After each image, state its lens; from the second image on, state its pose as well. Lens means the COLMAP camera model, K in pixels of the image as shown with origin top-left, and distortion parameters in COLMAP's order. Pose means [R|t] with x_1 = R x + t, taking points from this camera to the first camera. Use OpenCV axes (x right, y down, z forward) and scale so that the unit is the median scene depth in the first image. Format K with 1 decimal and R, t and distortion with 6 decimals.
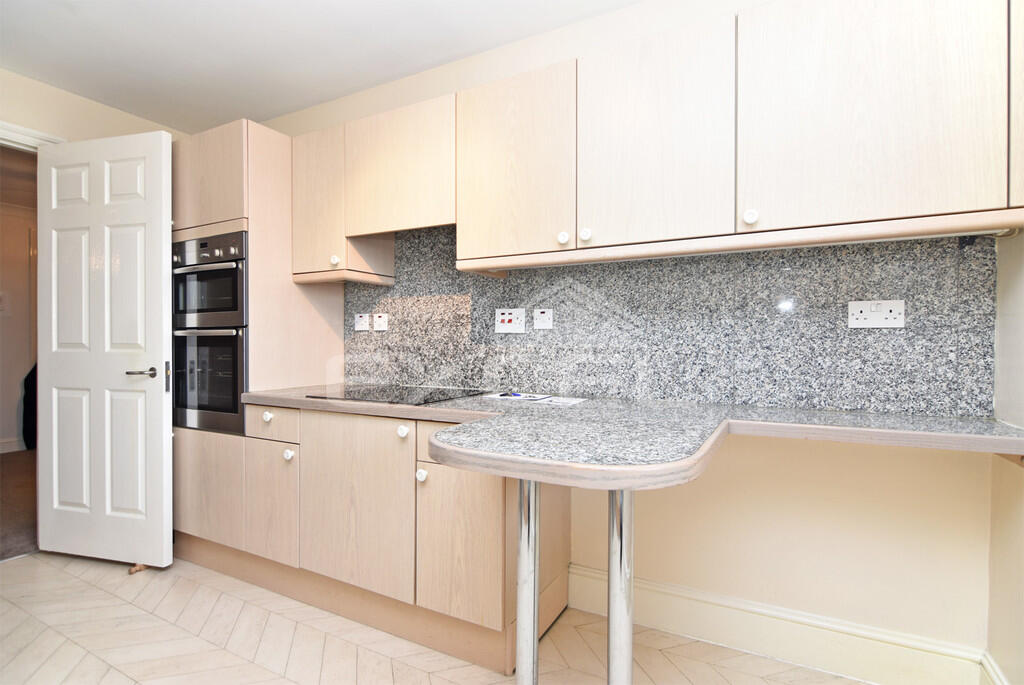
lens RADIAL K [[509.7, 0, 512.0], [0, 509.7, 342.5], [0, 0, 1]] dist [0.000836, 0.000013]
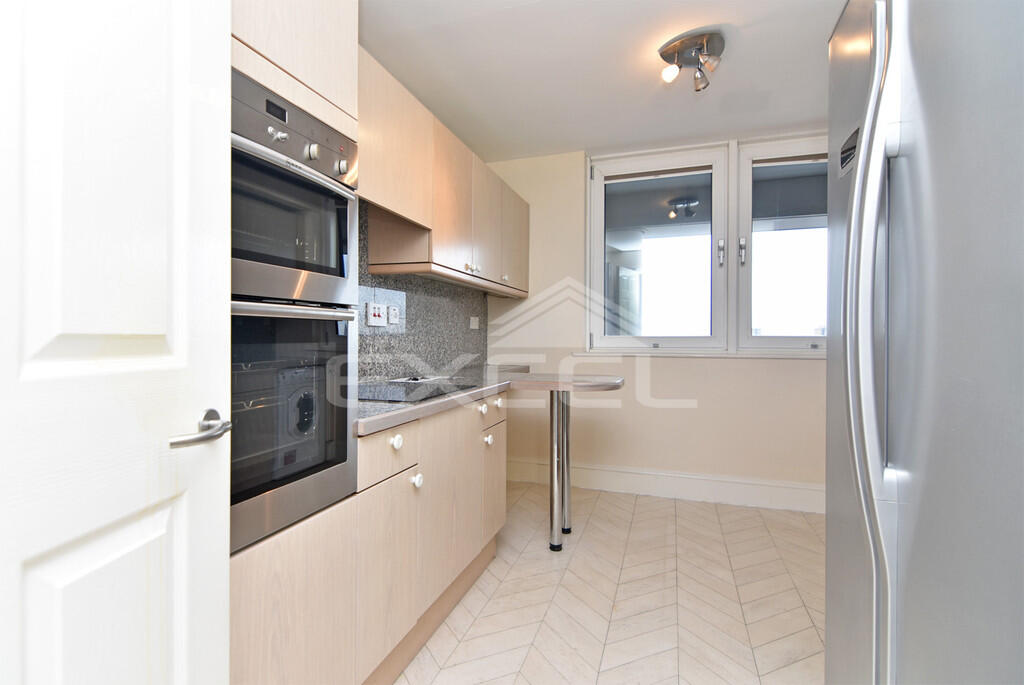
lens RADIAL K [[497.3, 0, 507.8], [0, 497.3, 332.5], [0, 0, 1]] dist [0.021962, -0.024793]
pose [[-0.171396, 0.006642, 0.985180, -1.133889], [-0.007798, 0.999937, -0.008098, 0.001055], [-0.985171, -0.009071, -0.171333, 0.940639]]
